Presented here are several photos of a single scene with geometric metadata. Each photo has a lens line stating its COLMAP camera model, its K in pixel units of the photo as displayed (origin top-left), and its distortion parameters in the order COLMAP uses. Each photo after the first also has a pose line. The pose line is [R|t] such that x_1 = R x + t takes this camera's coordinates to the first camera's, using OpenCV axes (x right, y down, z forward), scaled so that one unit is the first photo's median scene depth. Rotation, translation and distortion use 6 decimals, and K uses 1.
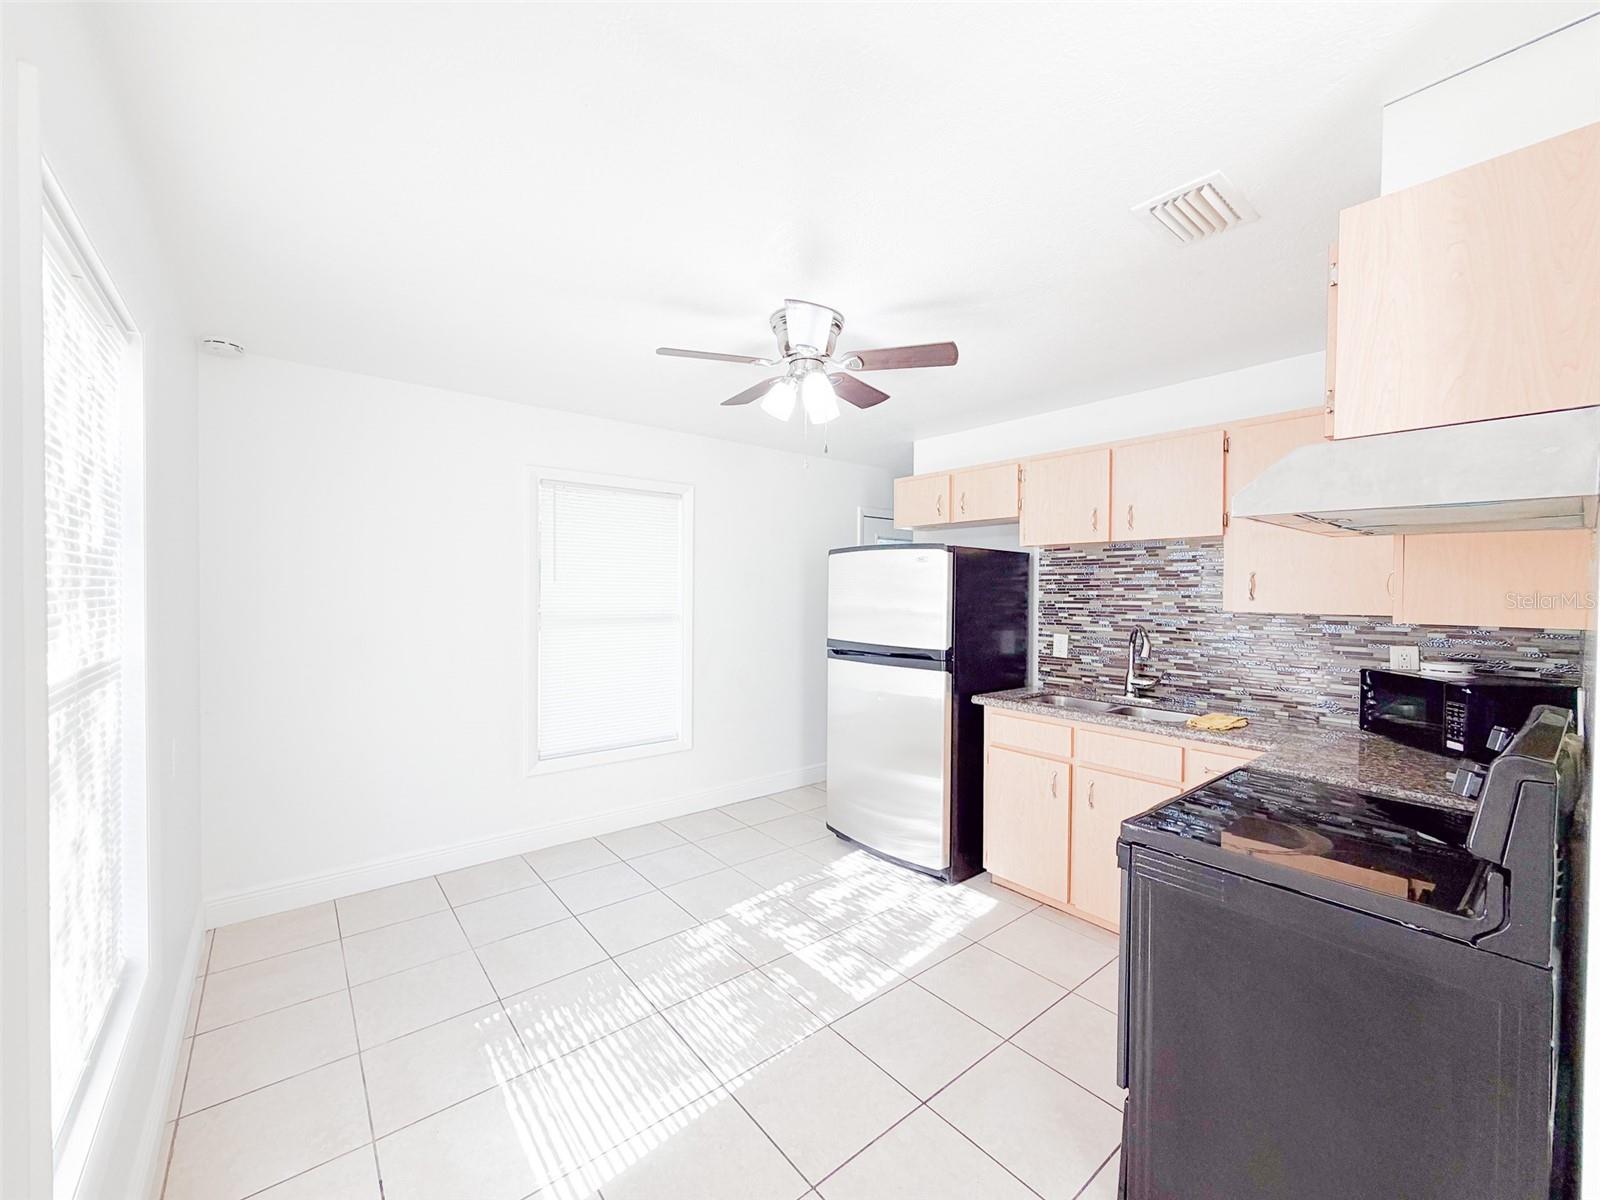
lens RADIAL K [[637.9, 0, 795.5], [0, 637.9, 602.0], [0, 0, 1]] dist [-0.001642, 0.000454]
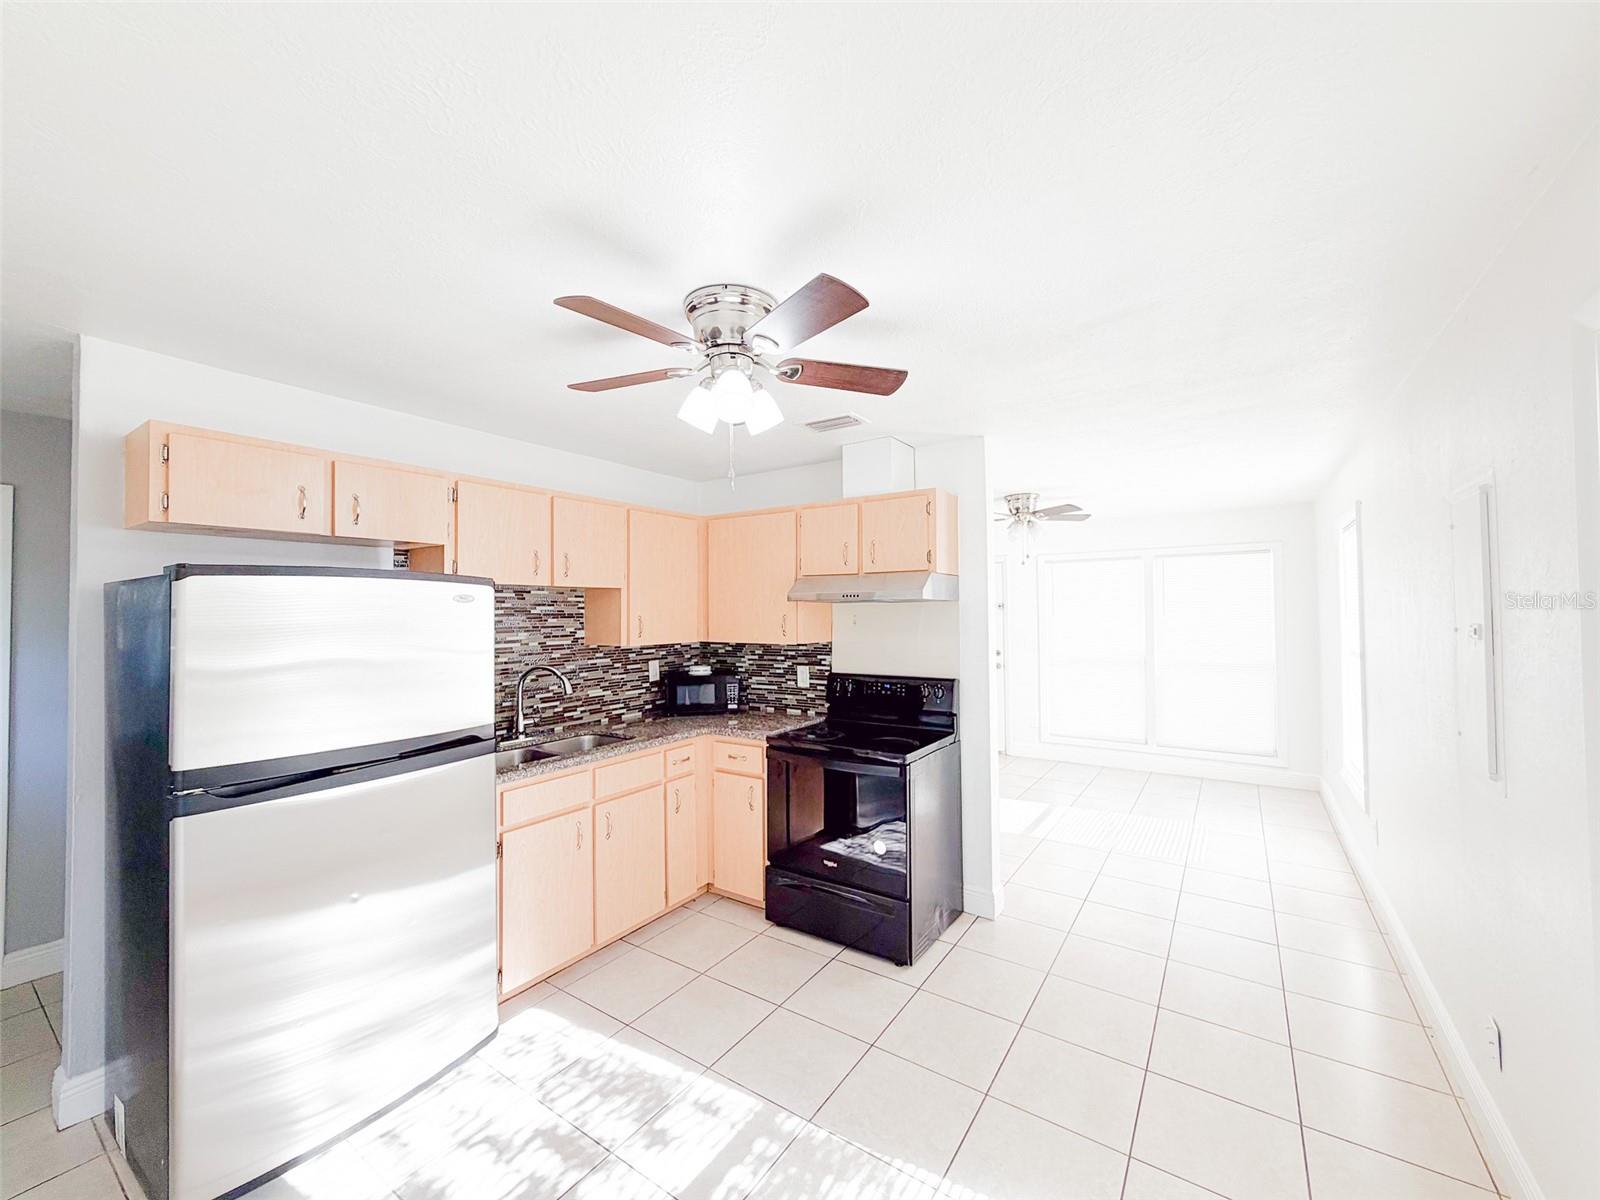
lens RADIAL K [[637.9, 0, 796.4], [0, 637.9, 600.3], [0, 0, 1]] dist [-0.001642, 0.000454]
pose [[-0.288016, 0.010974, 0.957563, -0.604498], [0.024179, 0.999699, -0.004184, -0.058792], [-0.957320, 0.021948, -0.288195, 0.924714]]
